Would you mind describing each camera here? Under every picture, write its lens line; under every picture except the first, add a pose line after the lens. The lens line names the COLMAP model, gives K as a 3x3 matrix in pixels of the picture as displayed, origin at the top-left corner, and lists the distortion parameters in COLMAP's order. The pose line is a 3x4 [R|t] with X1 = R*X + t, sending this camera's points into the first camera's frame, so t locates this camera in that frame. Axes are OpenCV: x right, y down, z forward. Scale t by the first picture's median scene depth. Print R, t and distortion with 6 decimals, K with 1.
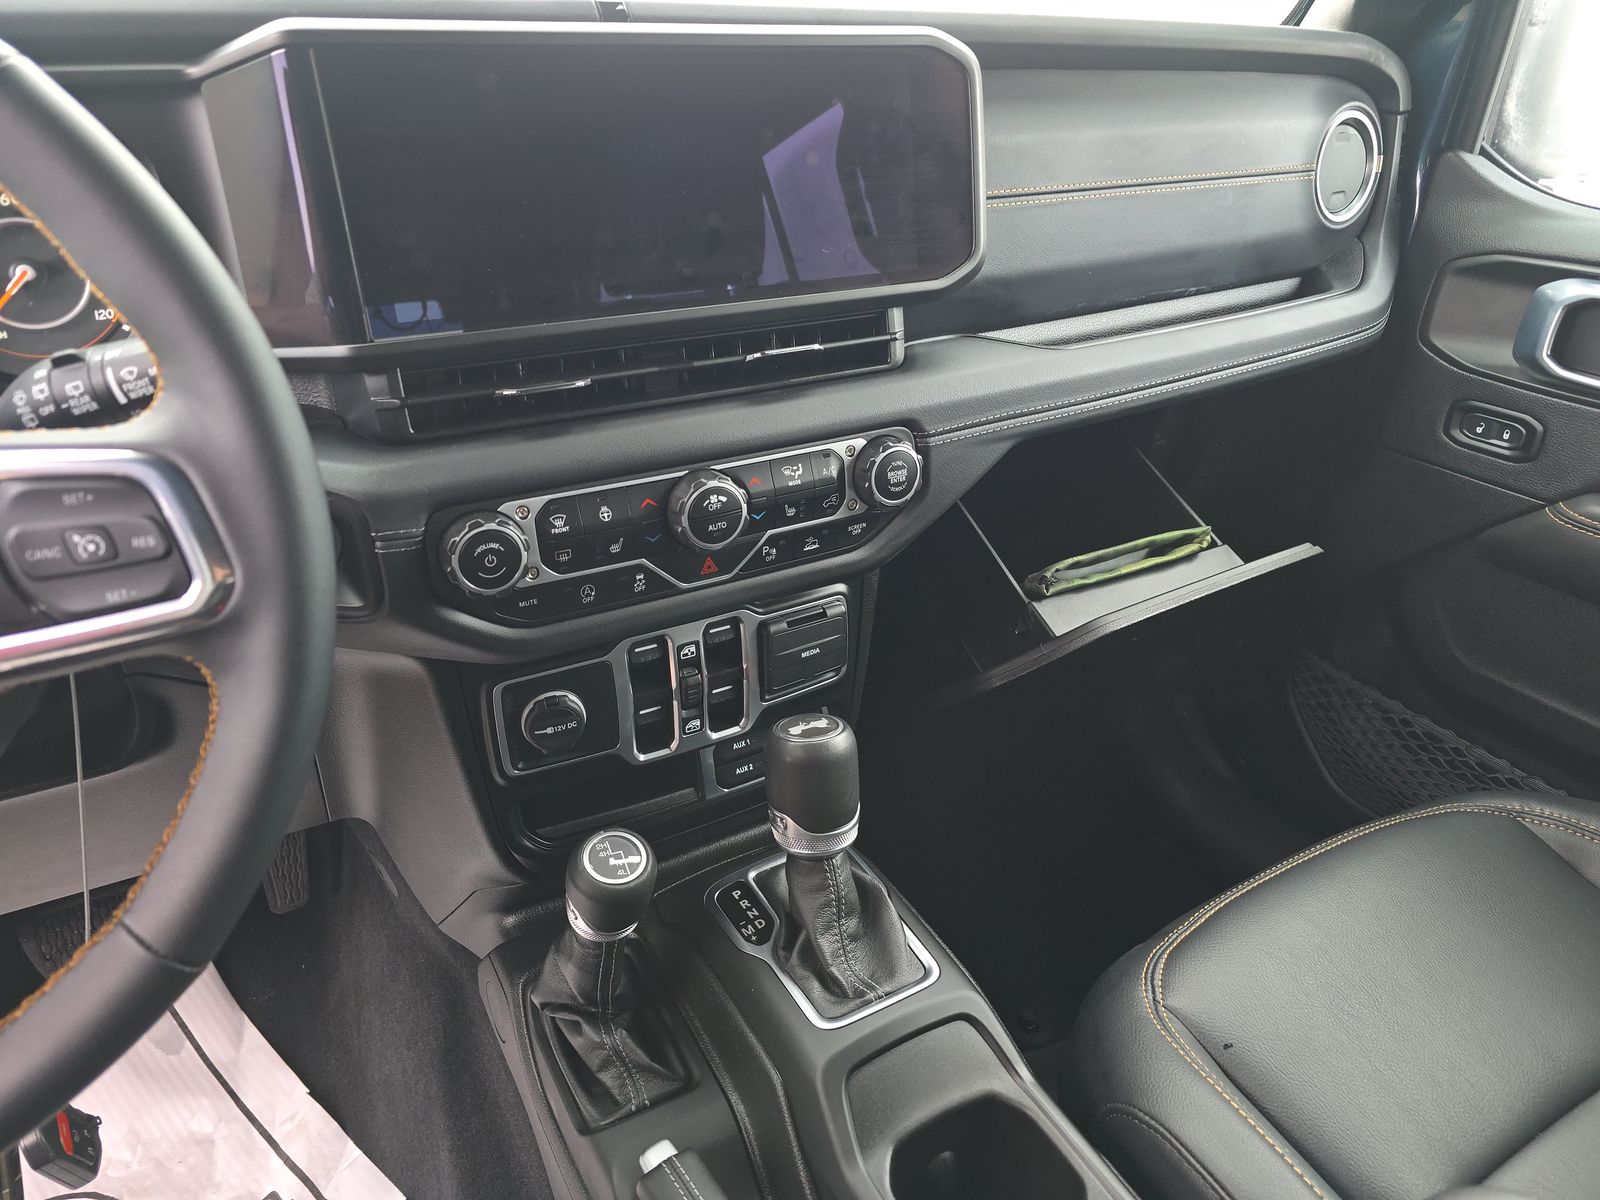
lens RADIAL K [[1079.4, 0, 793.5], [0, 1079.4, 601.2], [0, 0, 1]] dist [0.010808, -0.023662]
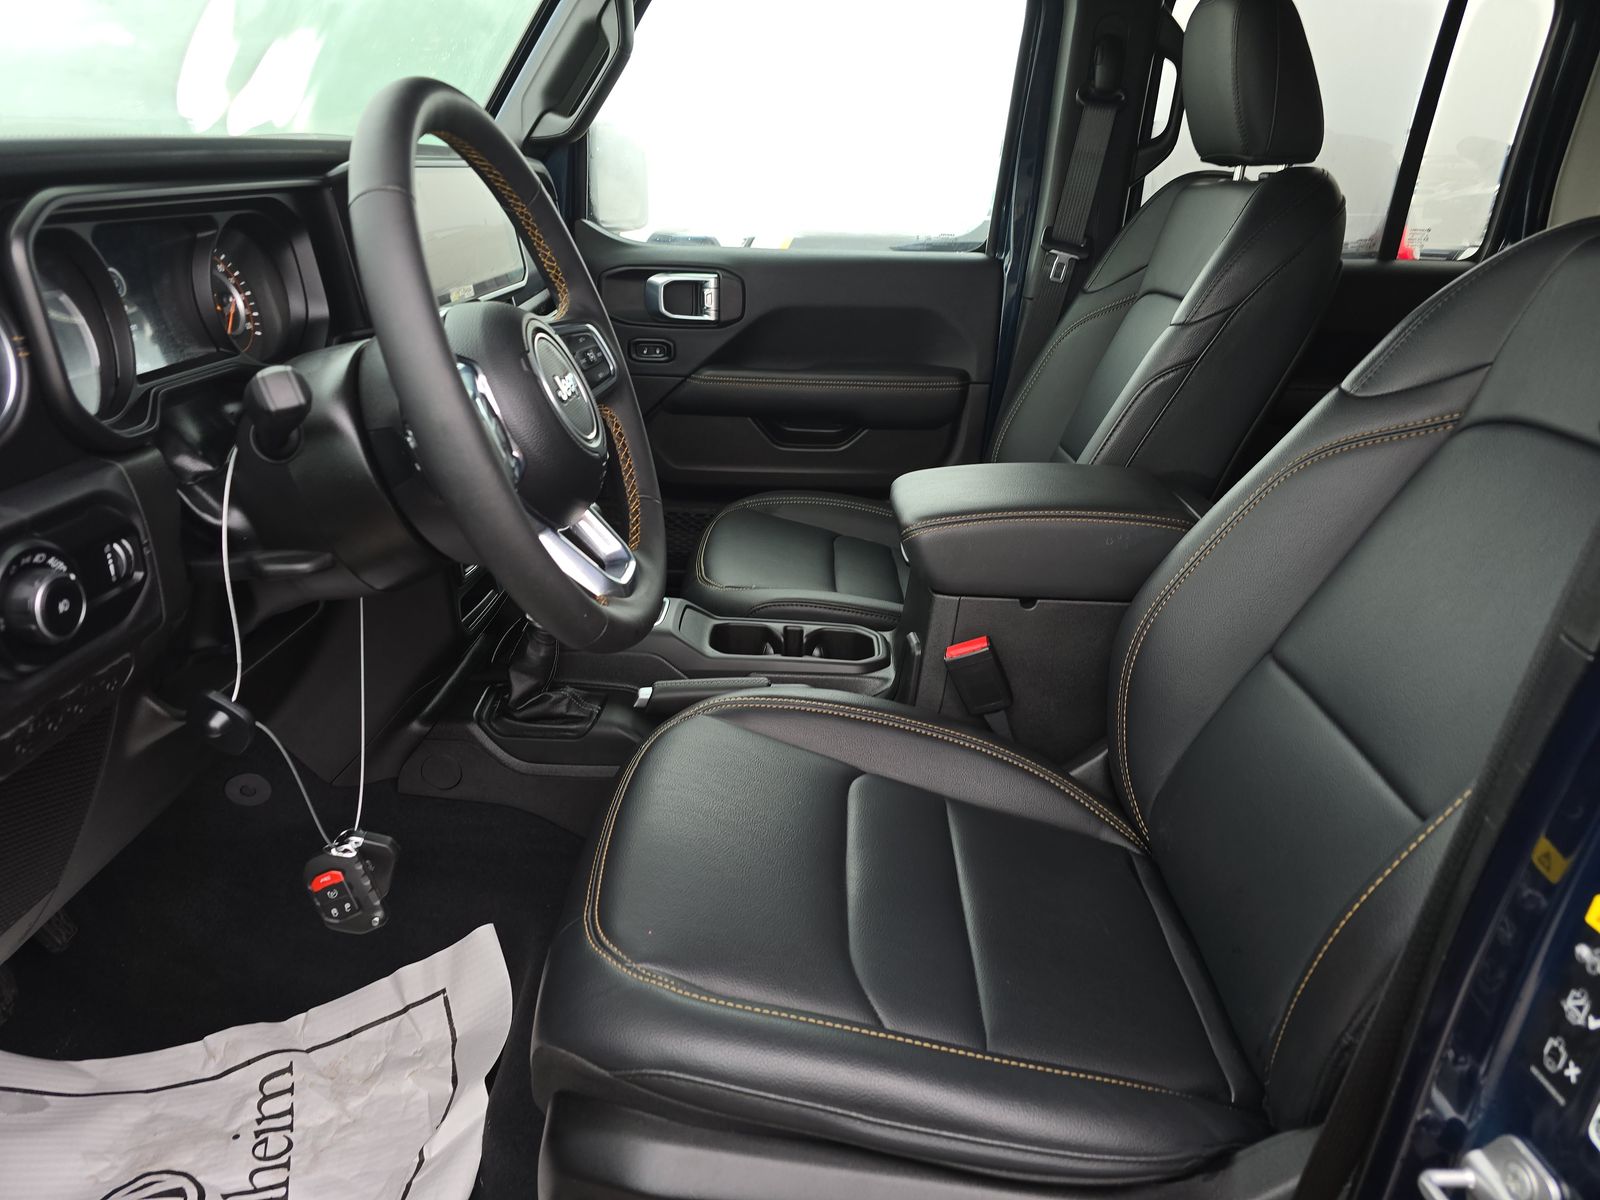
lens RADIAL K [[1079.4, 0, 808.8], [0, 1079.4, 601.6], [0, 0, 1]] dist [0.010808, -0.023662]
pose [[0.508395, -0.316409, 0.800887, -1.408725], [0.364481, 0.921697, 0.132769, 0.166690], [-0.780185, 0.224409, 0.583911, -0.454639]]
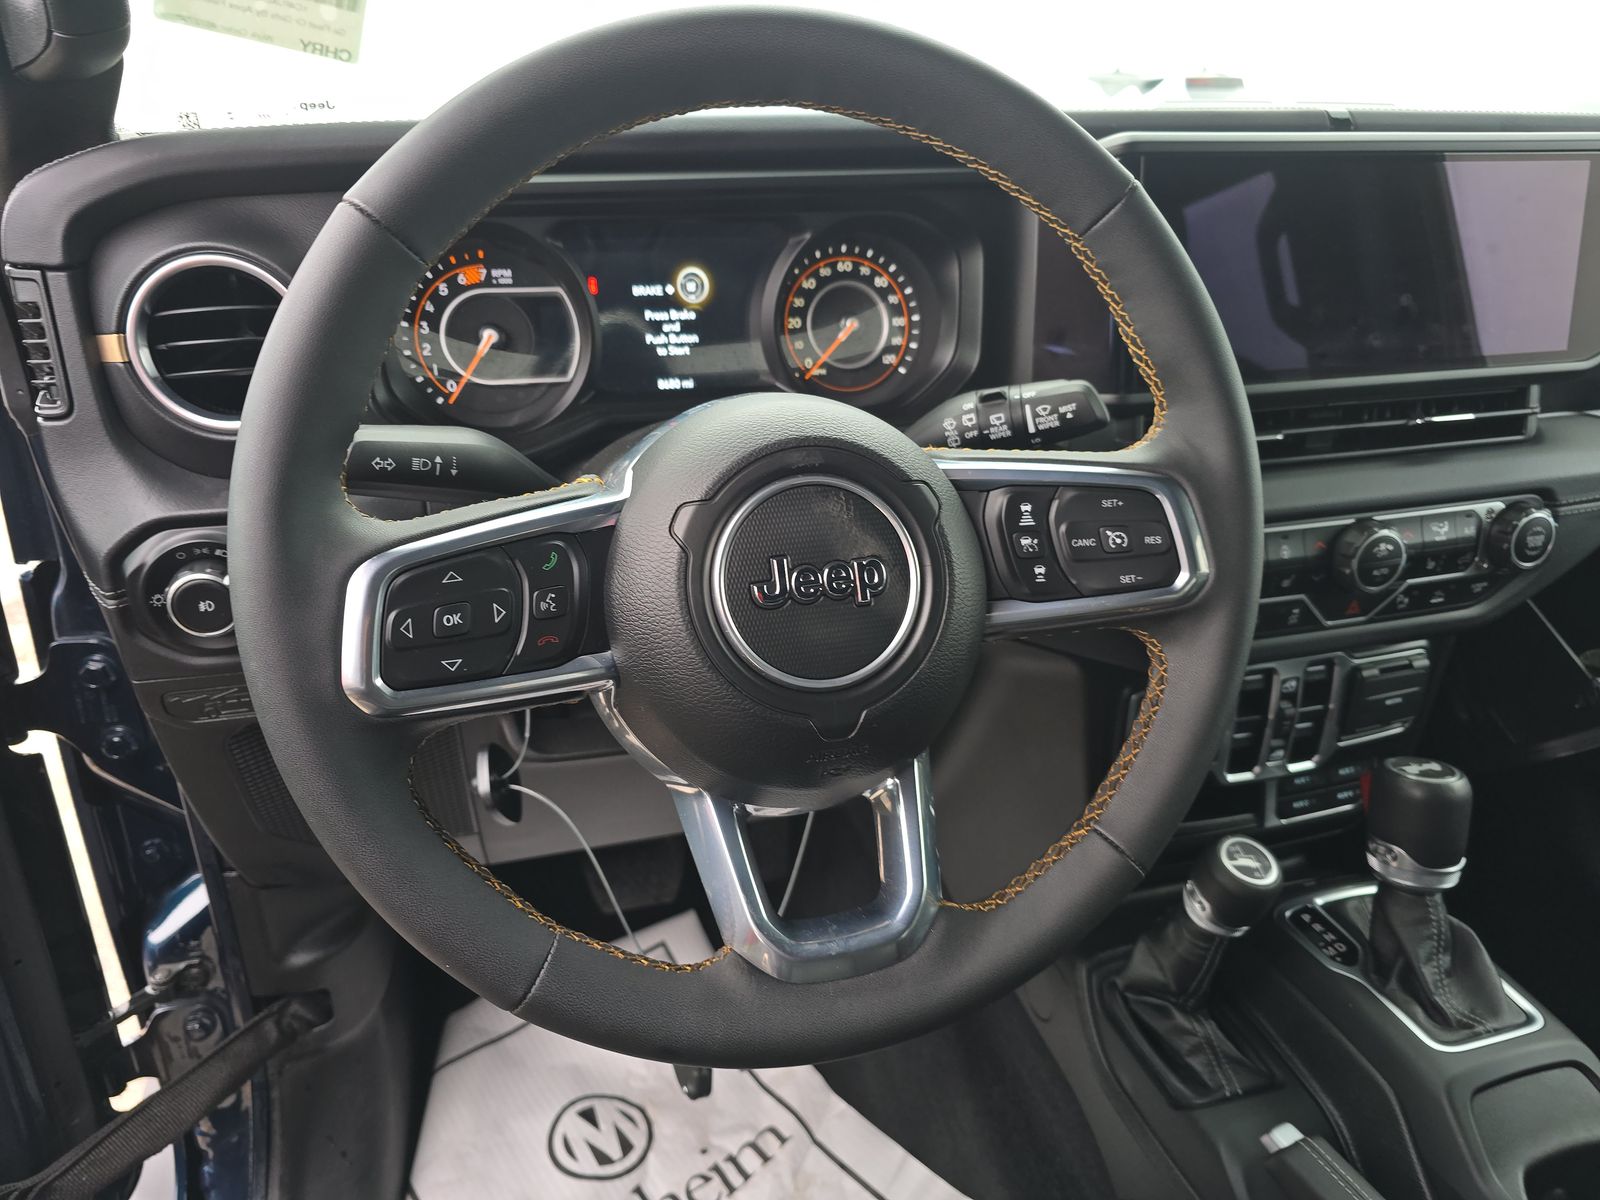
lens RADIAL K [[1079.4, 0, 803.8], [0, 1079.4, 599.4], [0, 0, 1]] dist [0.010808, -0.023662]
pose [[0.969631, 0.093566, -0.225968, -0.356497], [-0.104367, 0.993876, -0.036312, 0.054739], [0.221187, 0.058792, 0.973458, -0.184656]]
